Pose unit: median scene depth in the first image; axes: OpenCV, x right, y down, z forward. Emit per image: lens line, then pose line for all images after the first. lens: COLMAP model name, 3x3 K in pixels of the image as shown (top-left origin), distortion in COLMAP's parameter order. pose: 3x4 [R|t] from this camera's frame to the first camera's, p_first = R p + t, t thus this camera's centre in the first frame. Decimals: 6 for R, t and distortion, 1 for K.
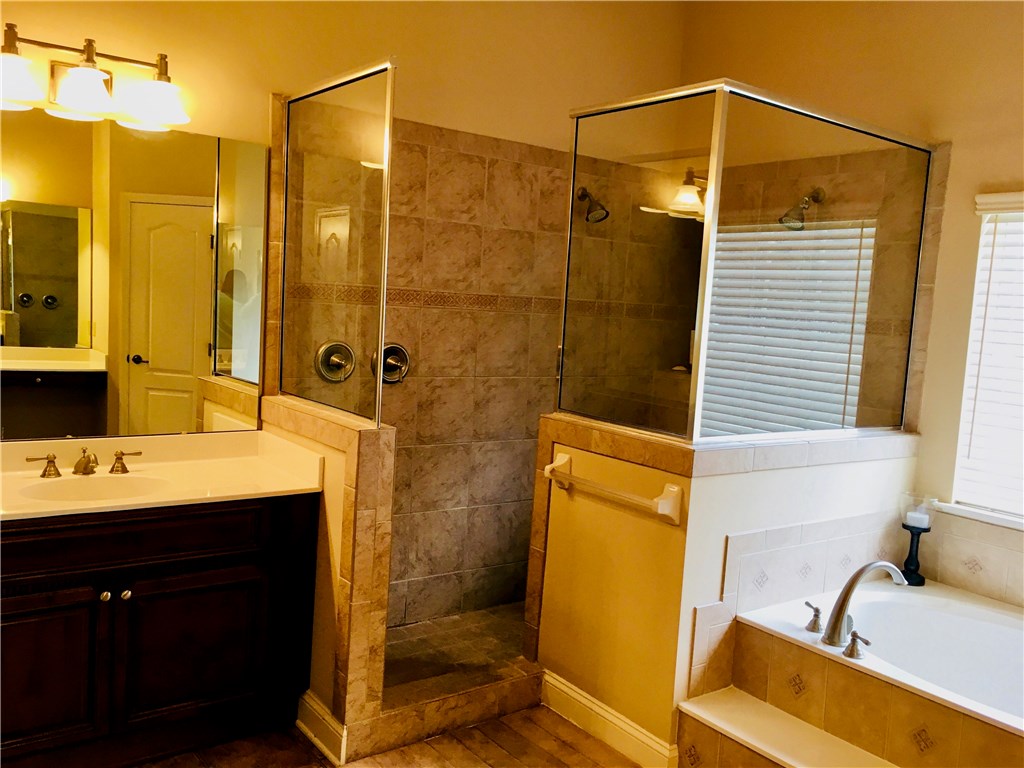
lens RADIAL K [[867.9, 0, 512.0], [0, 867.9, 384.0], [0, 0, 1]] dist [0.061865, 0.005261]
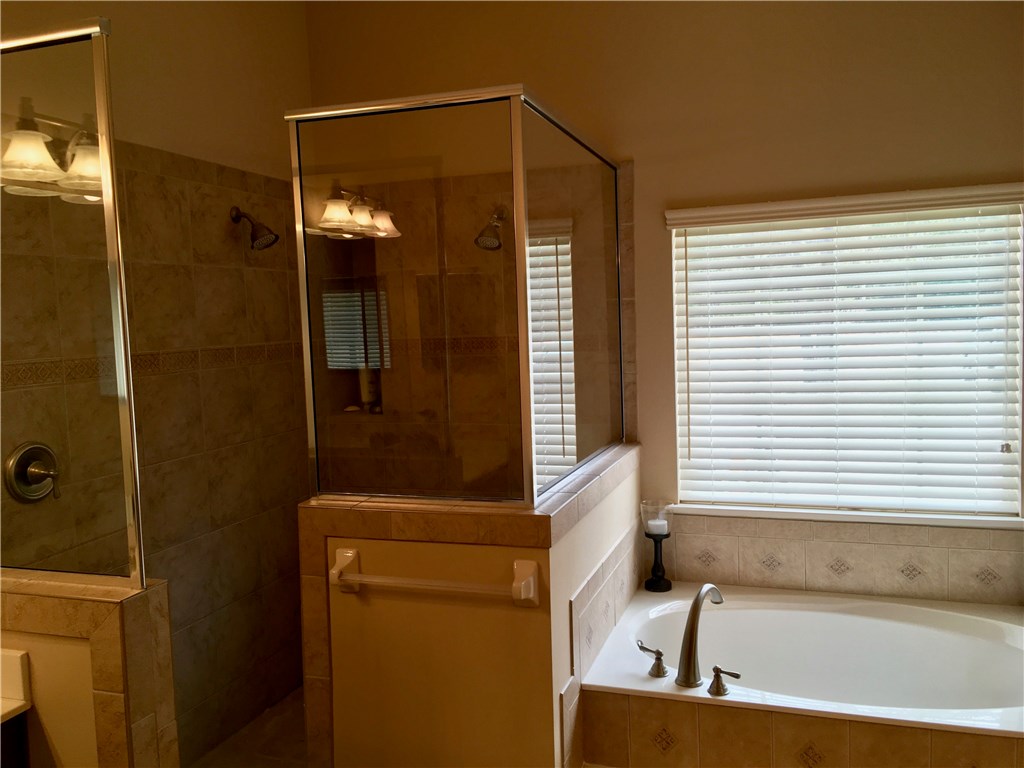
lens RADIAL K [[874.8, 0, 512.0], [0, 874.8, 384.0], [0, 0, 1]] dist [0.069820, -0.052436]
pose [[0.824232, -0.134836, 0.549964, -0.219262], [0.139827, 0.989624, 0.033070, -0.067851], [-0.548717, 0.049642, 0.834533, 0.233325]]
